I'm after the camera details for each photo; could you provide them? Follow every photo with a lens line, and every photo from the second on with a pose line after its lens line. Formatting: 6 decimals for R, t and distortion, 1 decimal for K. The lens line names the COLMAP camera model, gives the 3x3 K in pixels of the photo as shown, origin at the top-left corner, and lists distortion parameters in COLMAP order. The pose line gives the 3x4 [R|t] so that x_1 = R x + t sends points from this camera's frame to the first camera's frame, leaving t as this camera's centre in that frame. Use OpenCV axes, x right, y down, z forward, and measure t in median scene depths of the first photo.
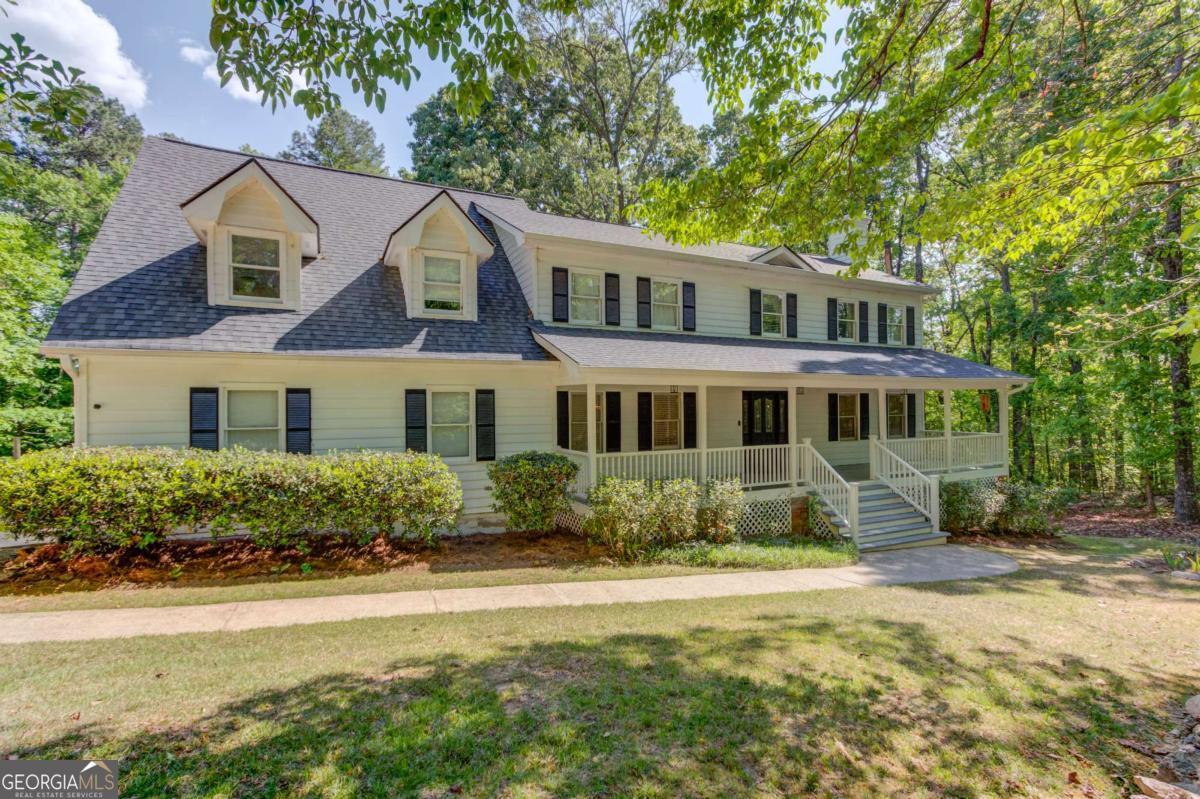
lens RADIAL K [[573.7, 0, 600.3], [0, 573.7, 391.2], [0, 0, 1]] dist [0.027633, -0.000291]
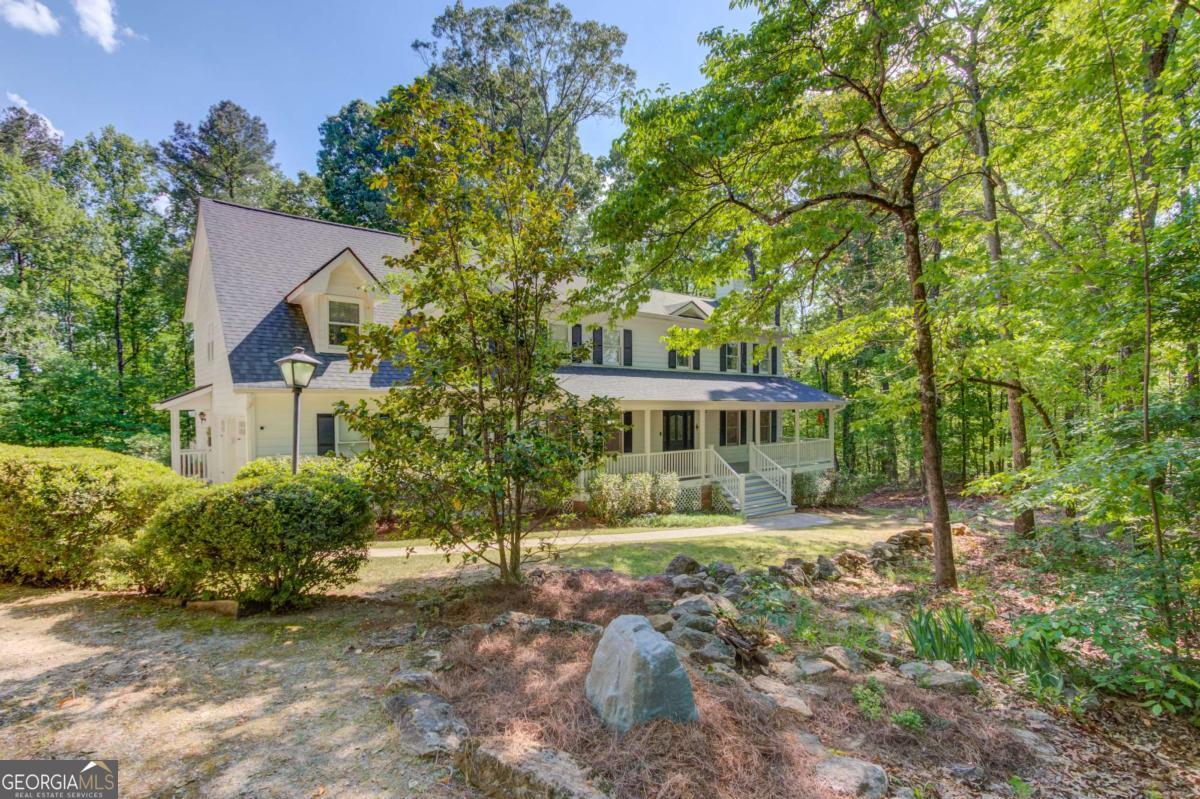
lens RADIAL K [[619.4, 0, 600.0], [0, 619.4, 399.5], [0, 0, 1]] dist [0.000917, 0.000831]
pose [[0.973184, 0.007728, 0.229898, -0.239842], [-0.010778, 0.999870, 0.012010, -0.042145], [-0.229775, -0.014165, 0.973141, -0.395914]]
